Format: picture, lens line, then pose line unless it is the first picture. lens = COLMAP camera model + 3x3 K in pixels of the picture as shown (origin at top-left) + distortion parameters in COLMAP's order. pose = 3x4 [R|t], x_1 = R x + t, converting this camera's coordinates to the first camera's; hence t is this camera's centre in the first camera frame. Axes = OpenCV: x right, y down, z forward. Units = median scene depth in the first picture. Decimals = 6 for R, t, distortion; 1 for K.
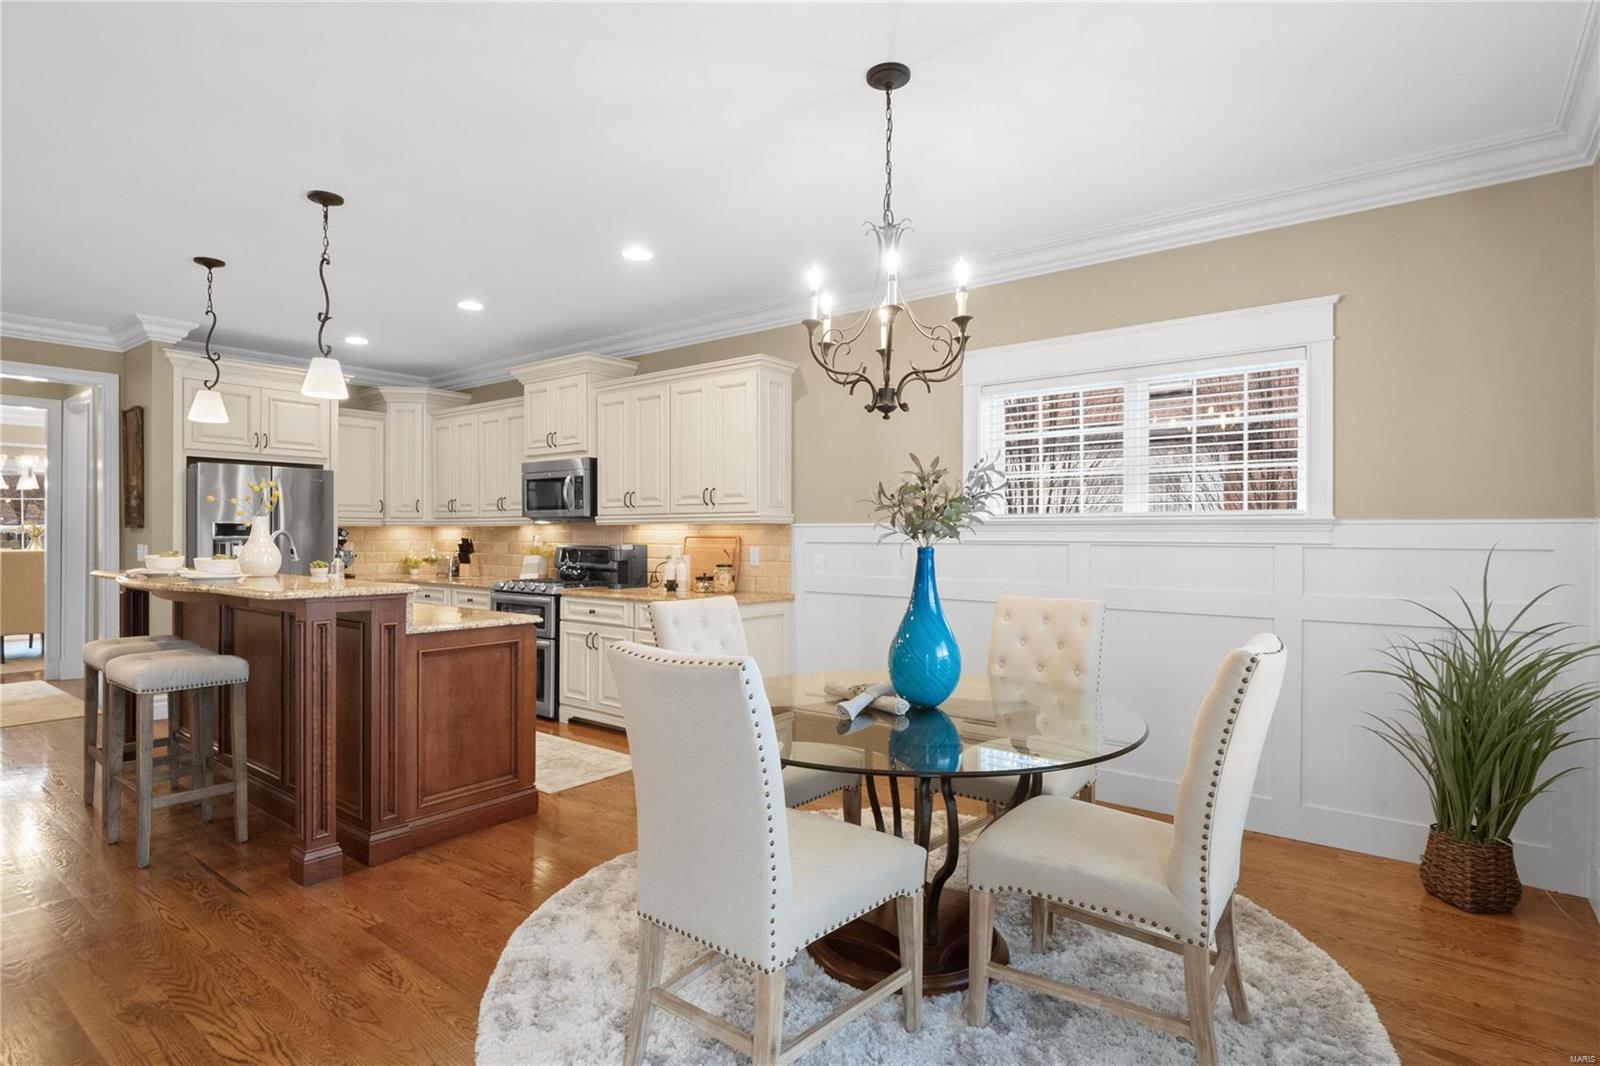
lens RADIAL K [[824.8, 0, 802.5], [0, 824.8, 532.9], [0, 0, 1]] dist [-0.000645, -0.004031]
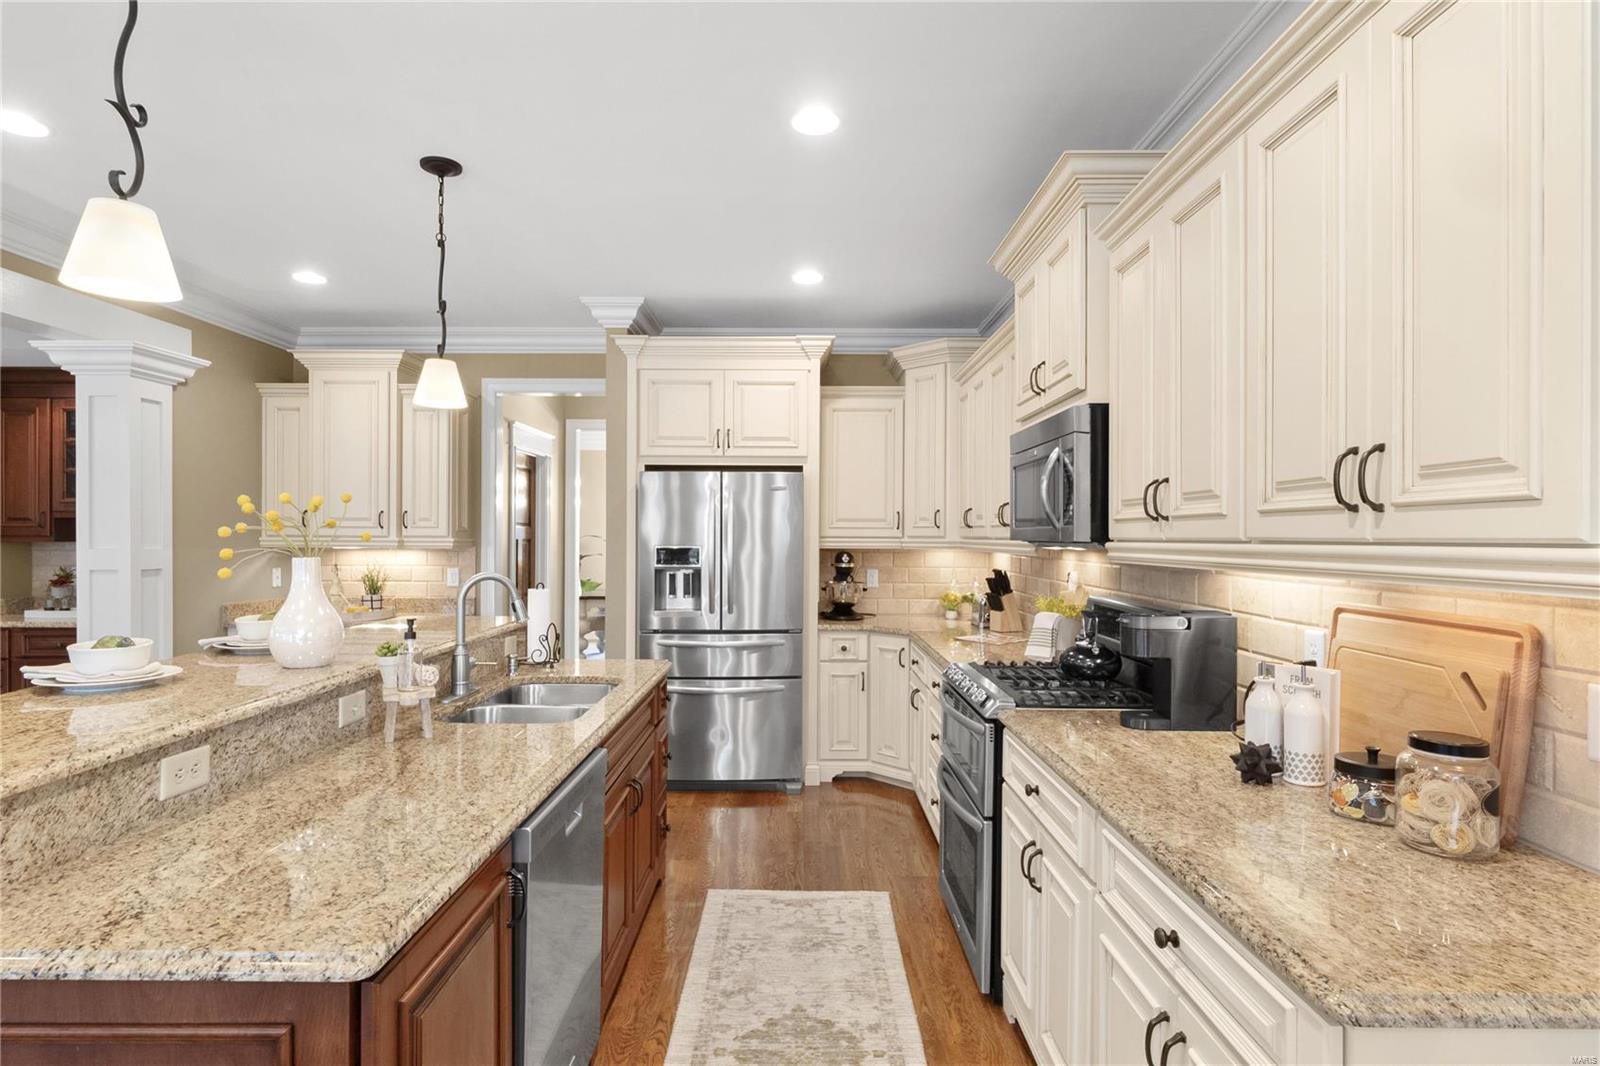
lens RADIAL K [[824.8, 0, 786.3], [0, 824.8, 532.9], [0, 0, 1]] dist [-0.000645, -0.004031]
pose [[0.606057, -0.002437, -0.795417, -0.013956], [-0.001892, 0.999988, -0.004506, -0.022833], [0.795419, 0.004236, 0.606046, 0.625989]]
